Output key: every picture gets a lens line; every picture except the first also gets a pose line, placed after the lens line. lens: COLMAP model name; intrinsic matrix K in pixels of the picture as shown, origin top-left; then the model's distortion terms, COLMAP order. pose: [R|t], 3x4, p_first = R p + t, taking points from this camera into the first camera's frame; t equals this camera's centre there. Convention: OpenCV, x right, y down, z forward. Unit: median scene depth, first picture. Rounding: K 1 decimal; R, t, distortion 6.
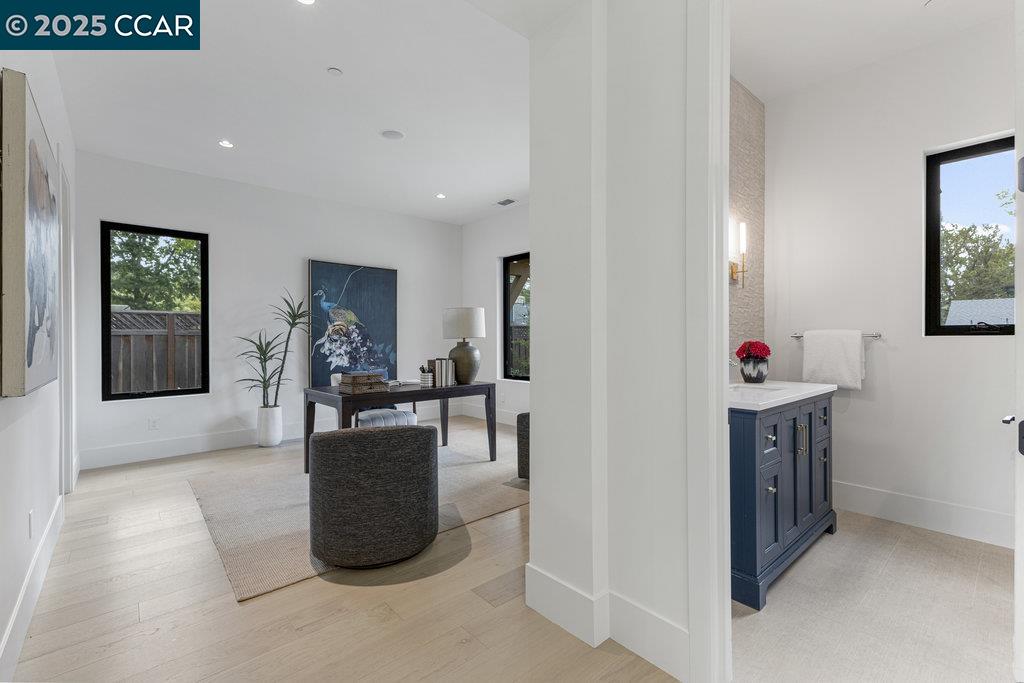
lens RADIAL K [[453.1, 0, 516.1], [0, 453.1, 335.8], [0, 0, 1]] dist [0.011066, -0.000818]
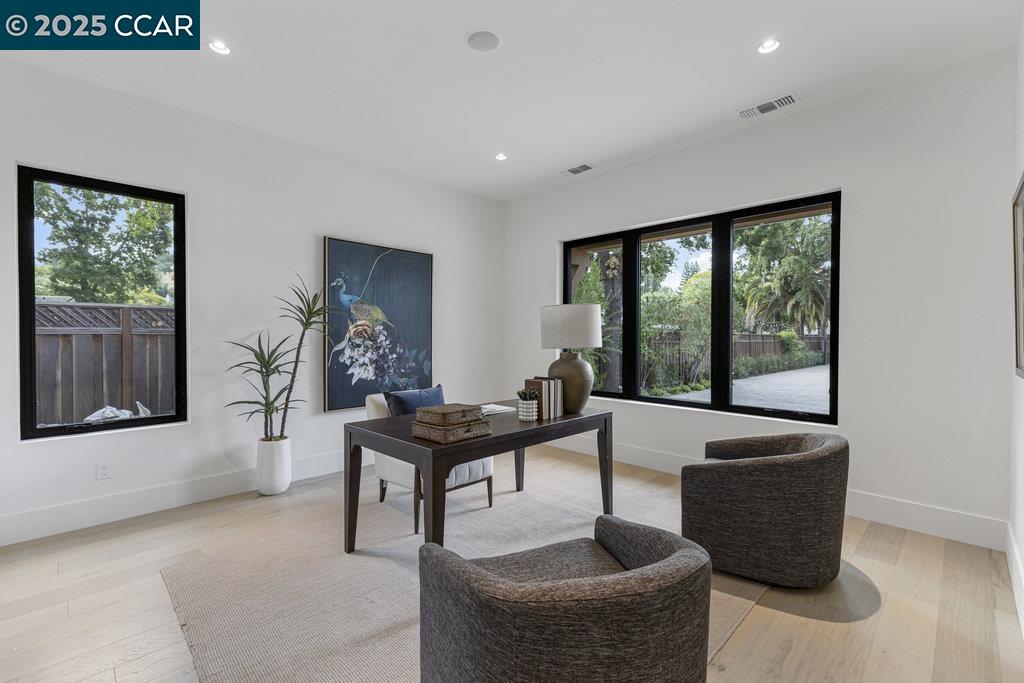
lens RADIAL K [[453.1, 0, 516.1], [0, 453.1, 335.8], [0, 0, 1]] dist [0.011066, -0.000818]
pose [[0.998003, 0.005798, 0.062903, -0.181626], [-0.006273, 0.999953, 0.007351, -0.012944], [-0.062857, -0.007731, 0.997993, 0.228542]]
